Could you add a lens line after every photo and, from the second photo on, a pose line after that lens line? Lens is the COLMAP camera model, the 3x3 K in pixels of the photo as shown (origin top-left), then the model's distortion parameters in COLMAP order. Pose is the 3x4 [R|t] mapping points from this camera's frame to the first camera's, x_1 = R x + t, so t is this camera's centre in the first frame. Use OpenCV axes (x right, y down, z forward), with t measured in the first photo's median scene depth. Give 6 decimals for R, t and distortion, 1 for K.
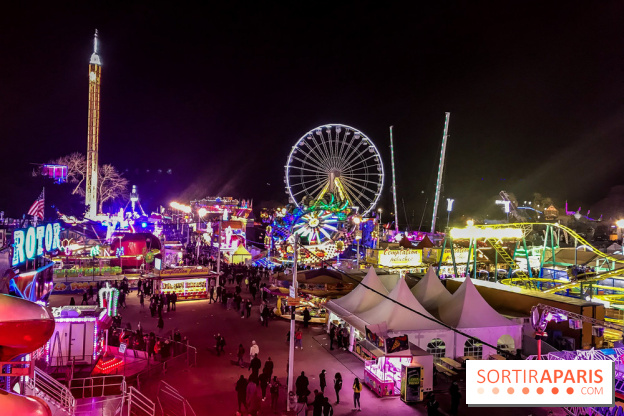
lens RADIAL K [[487.9, 0, 312.0], [0, 487.9, 208.0], [0, 0, 1]] dist [0.006038, 0.003350]
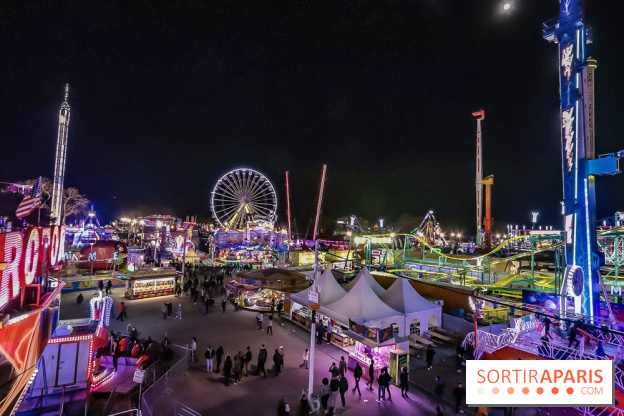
lens RADIAL K [[304.4, 0, 311.9], [0, 304.4, 211.6], [0, 0, 1]] dist [0.000963, -0.005102]
pose [[0.959567, 0.026483, 0.280233, -0.073907], [-0.014254, 0.998859, -0.045589, 0.006359], [-0.281120, 0.039751, 0.958849, 0.116234]]
